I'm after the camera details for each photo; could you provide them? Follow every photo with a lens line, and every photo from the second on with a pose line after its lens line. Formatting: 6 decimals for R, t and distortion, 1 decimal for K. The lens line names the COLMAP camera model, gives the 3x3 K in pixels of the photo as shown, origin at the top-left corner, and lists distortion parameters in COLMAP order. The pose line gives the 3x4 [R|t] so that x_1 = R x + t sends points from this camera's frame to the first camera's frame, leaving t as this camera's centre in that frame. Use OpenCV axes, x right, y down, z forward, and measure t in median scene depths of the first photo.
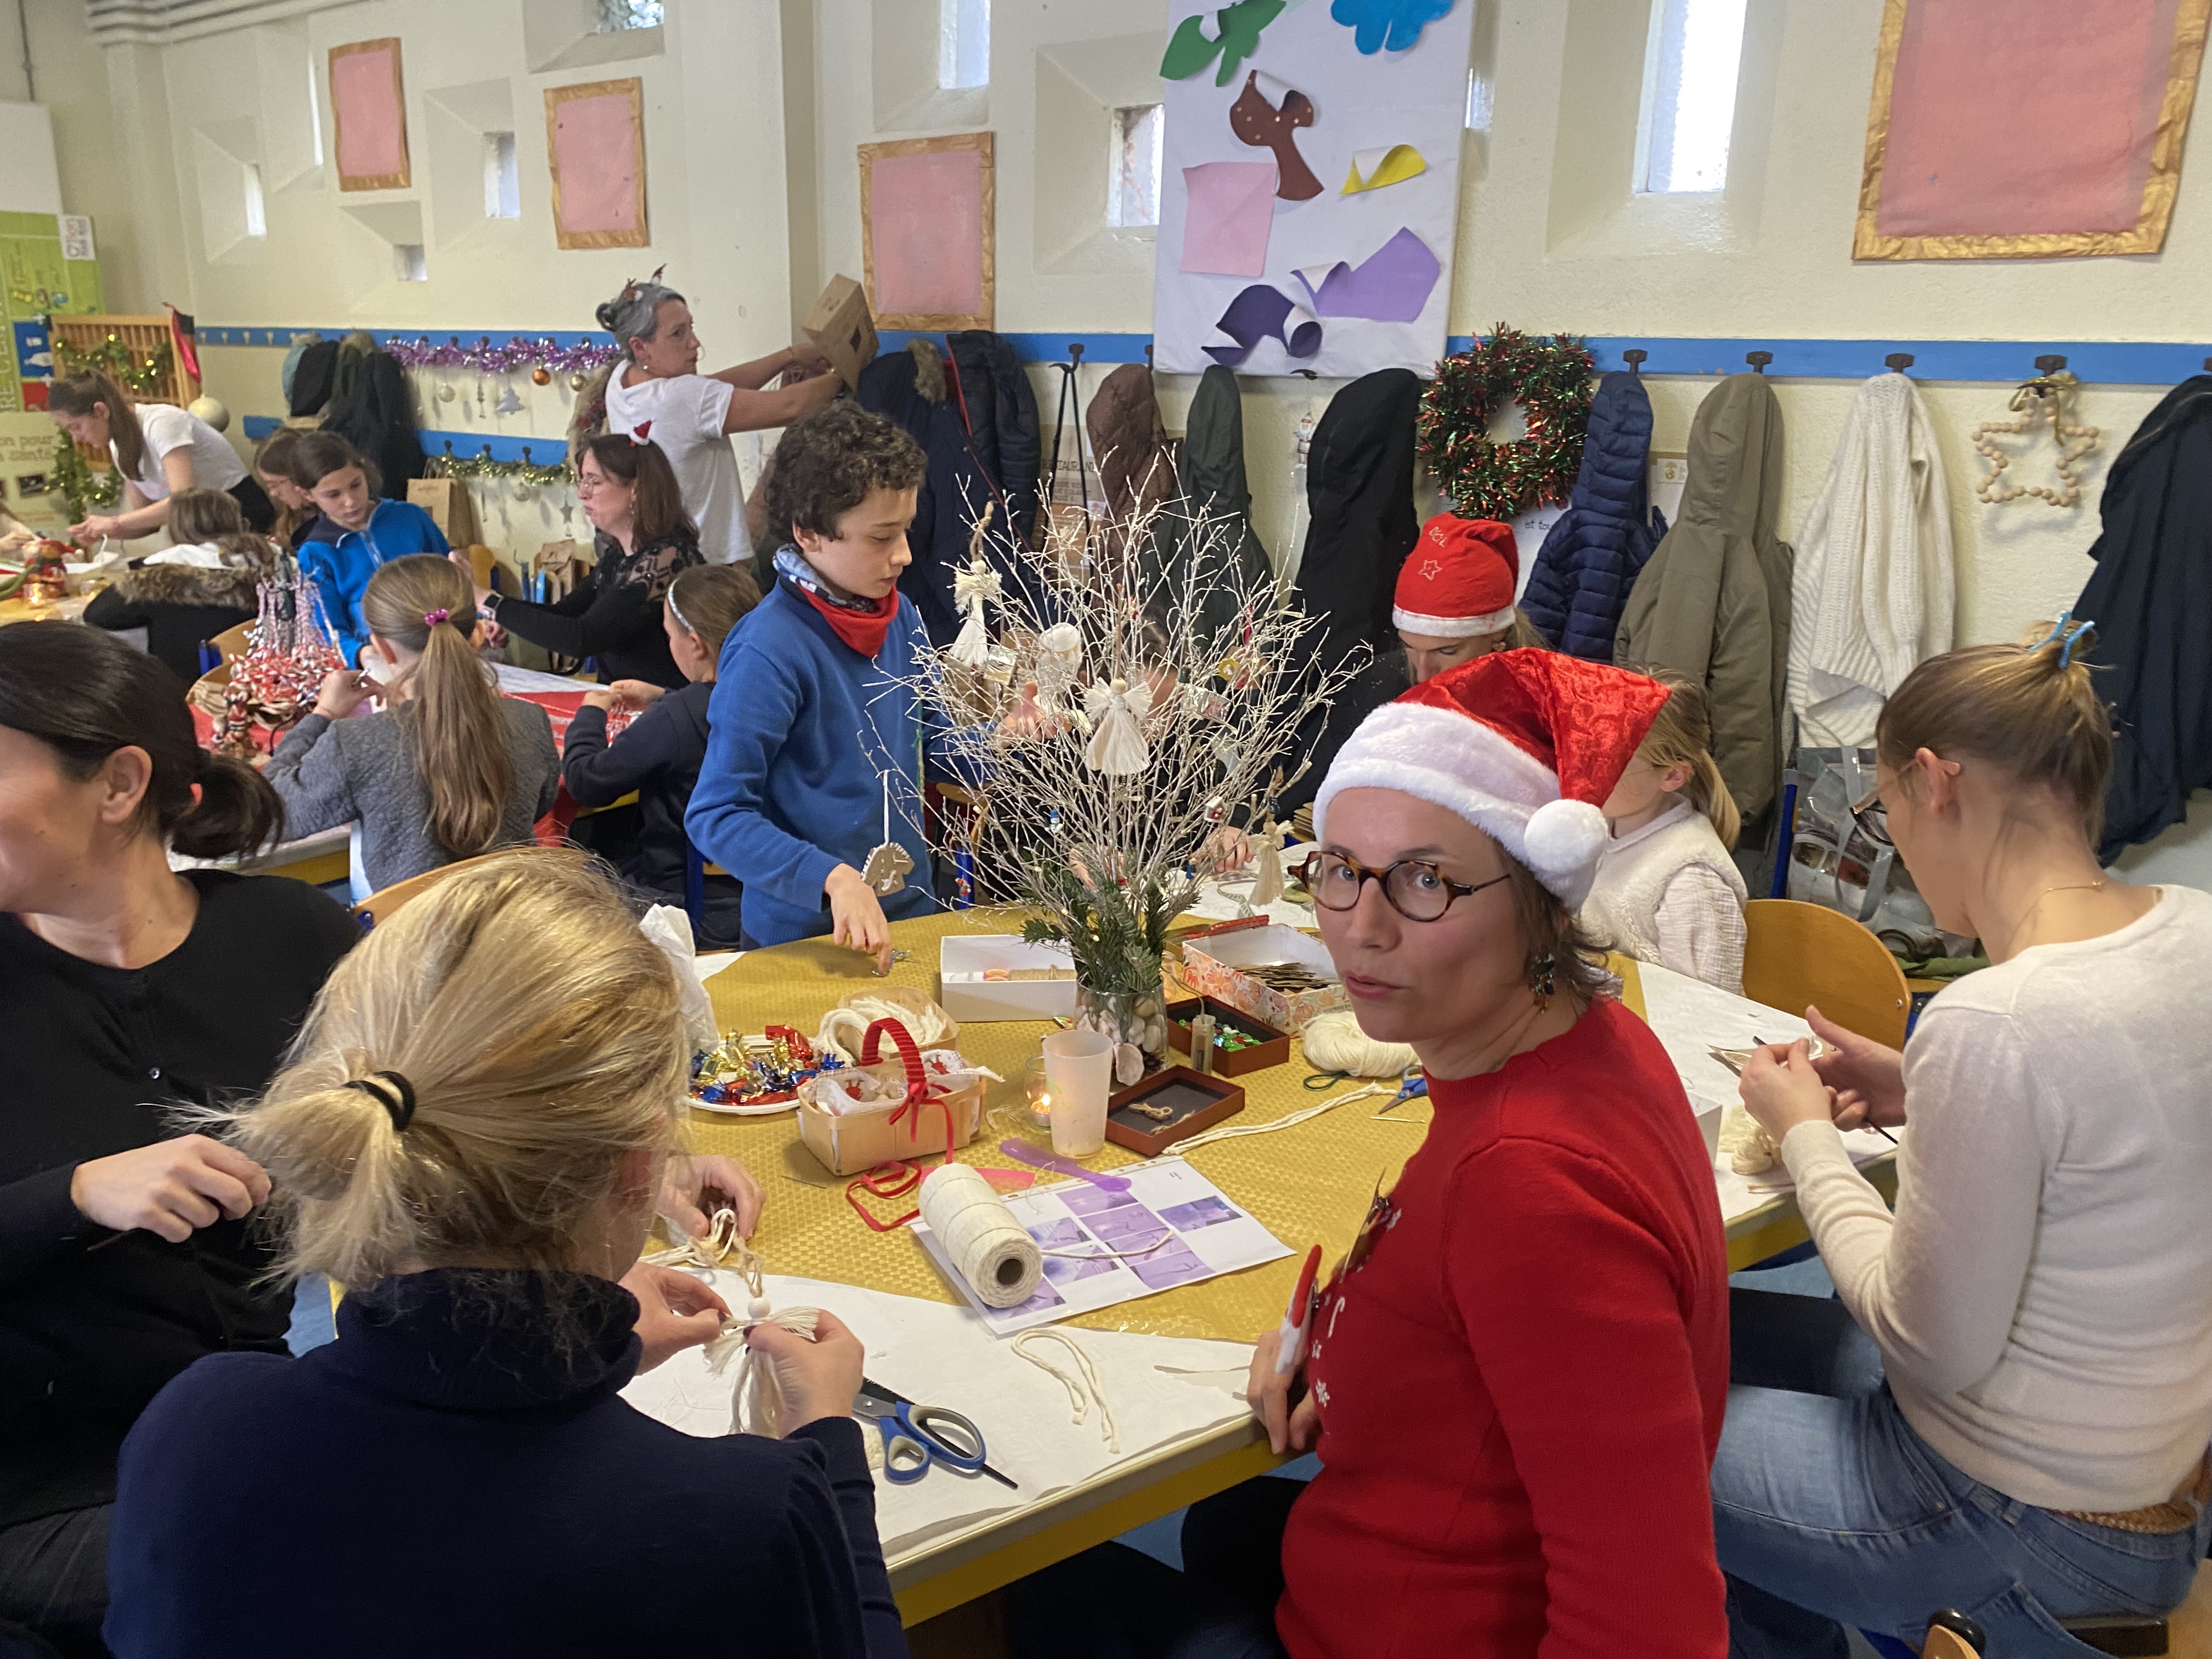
lens RADIAL K [[1678.3, 0, 1091.6], [0, 1678.3, 812.7], [0, 0, 1]] dist [0.032175, -0.029709]
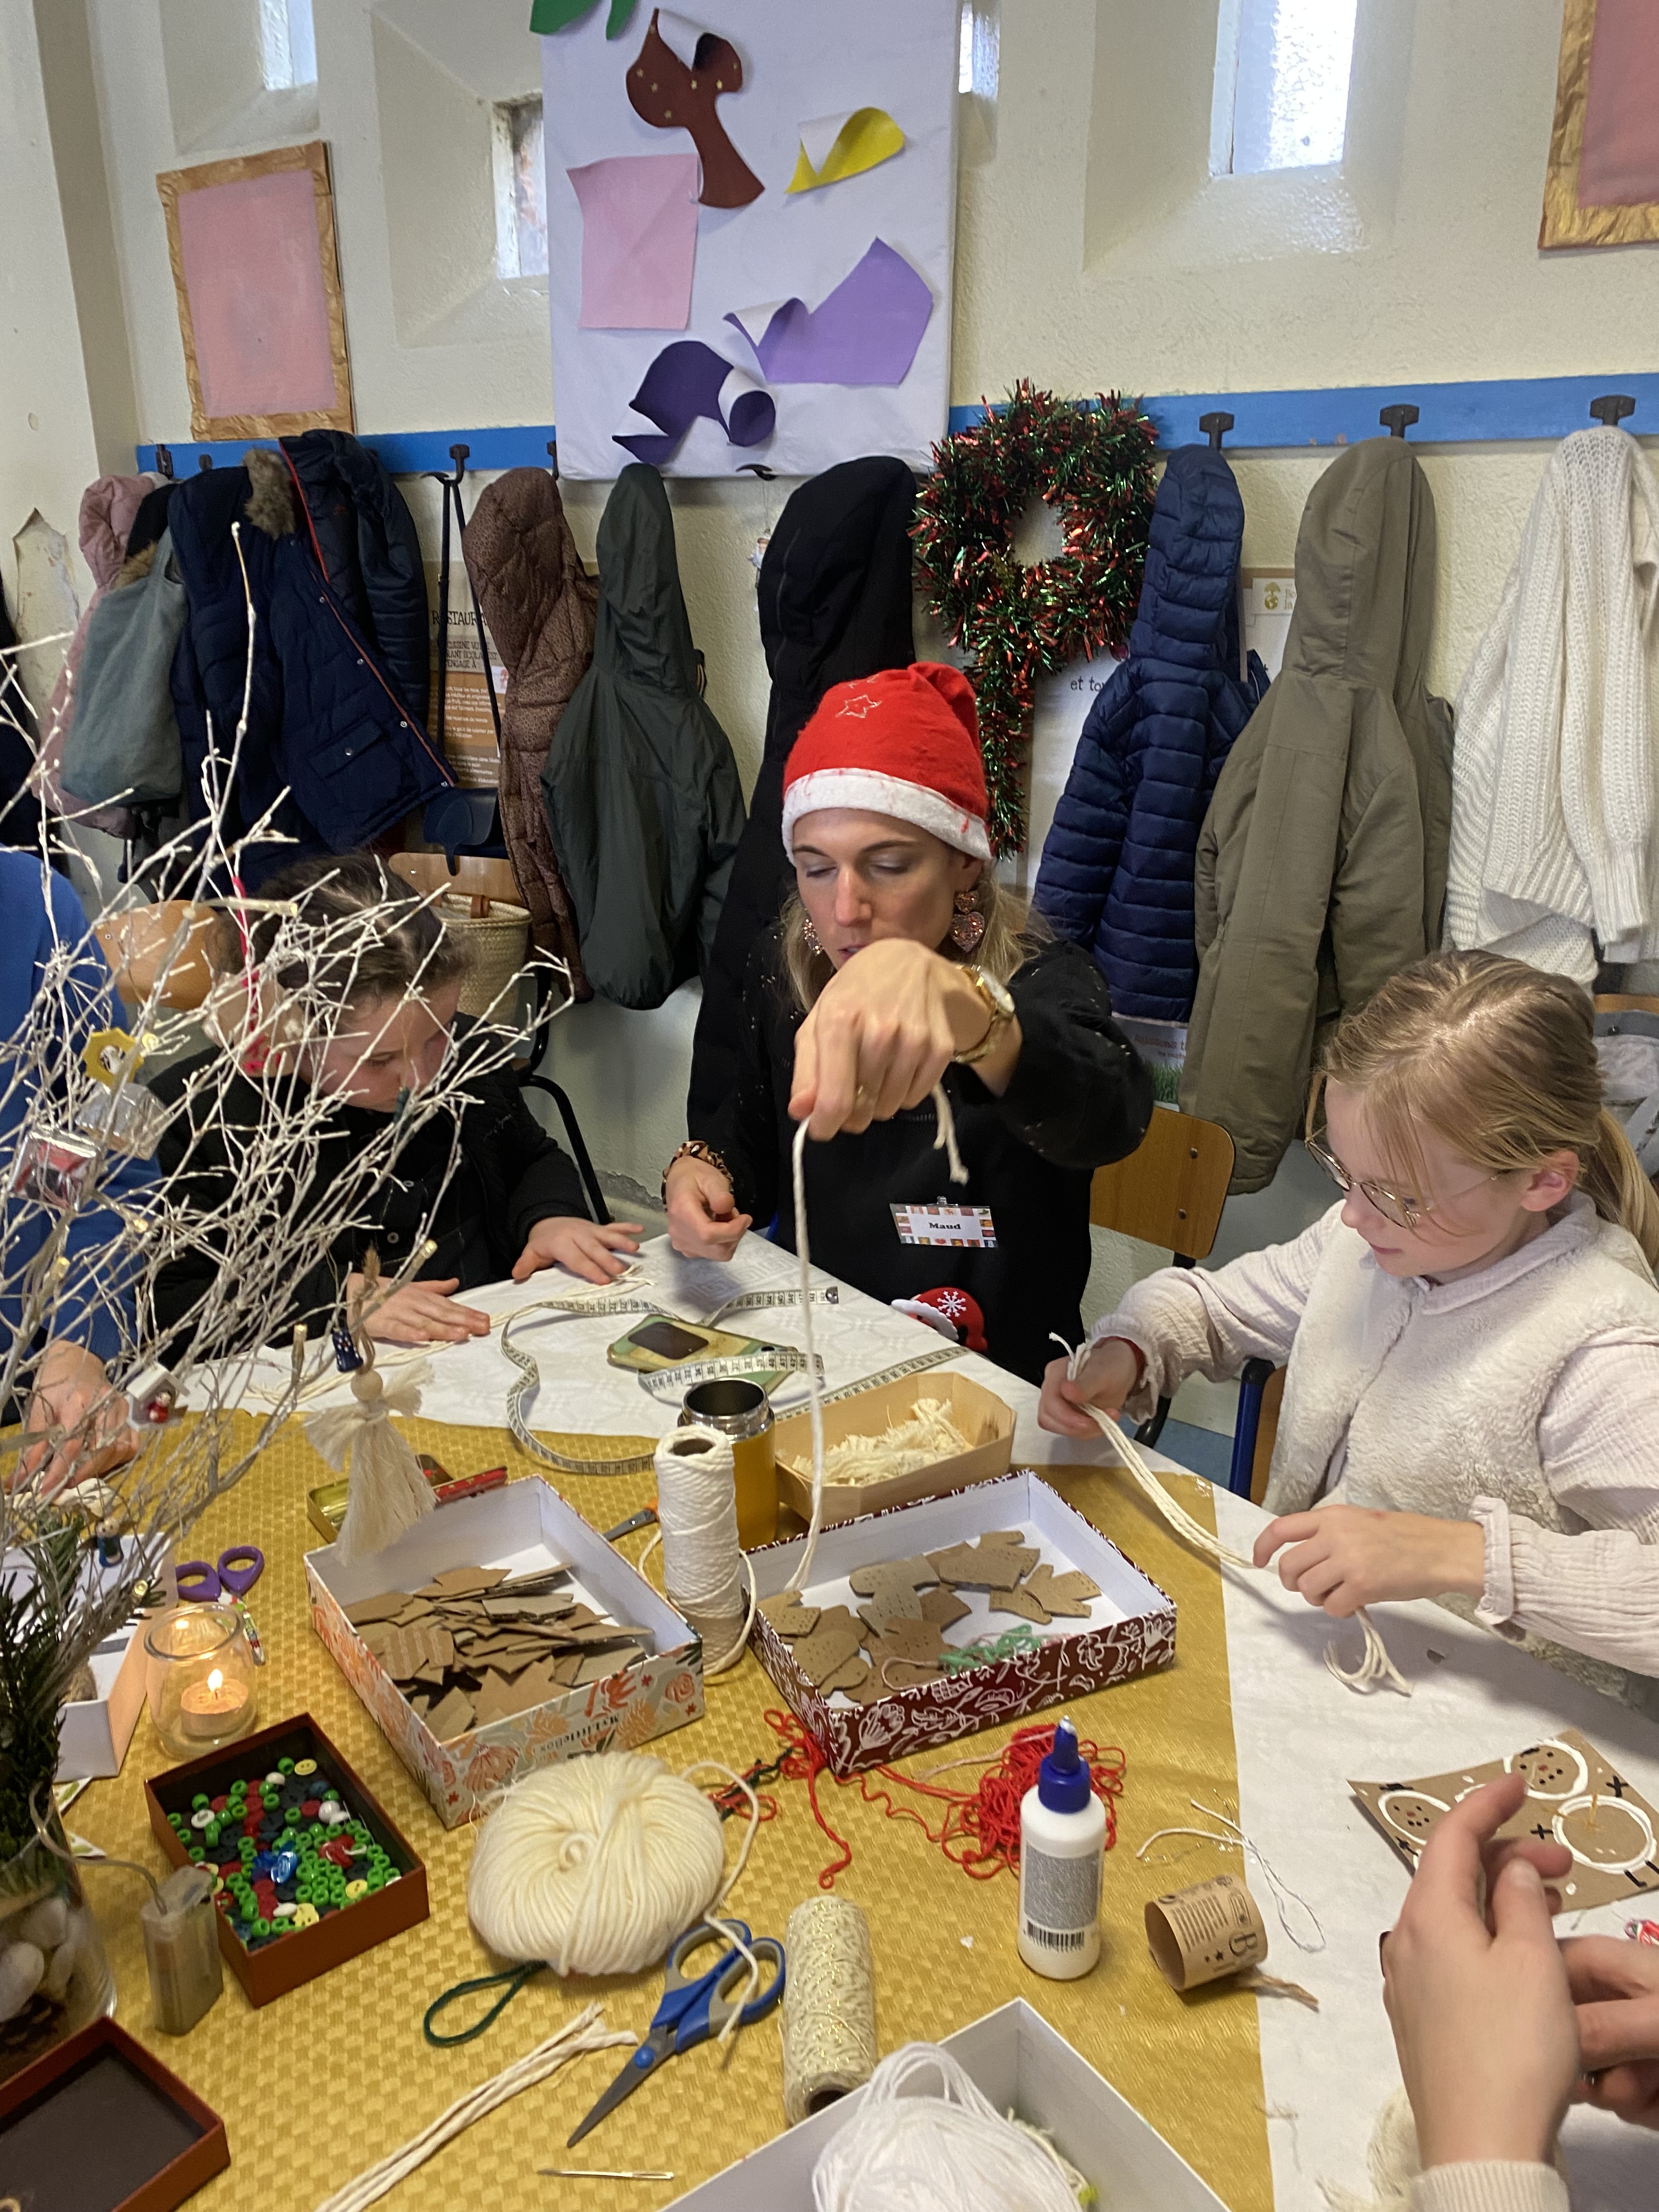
lens RADIAL K [[1678.3, 0, 834.1], [0, 1678.3, 1113.0], [0, 0, 1]] dist [0.032175, -0.029709]
pose [[0.997073, -0.043819, 0.062650, 0.113538], [0.039435, 0.996797, 0.069581, -0.048571], [-0.065499, -0.066907, 0.995607, 0.314914]]
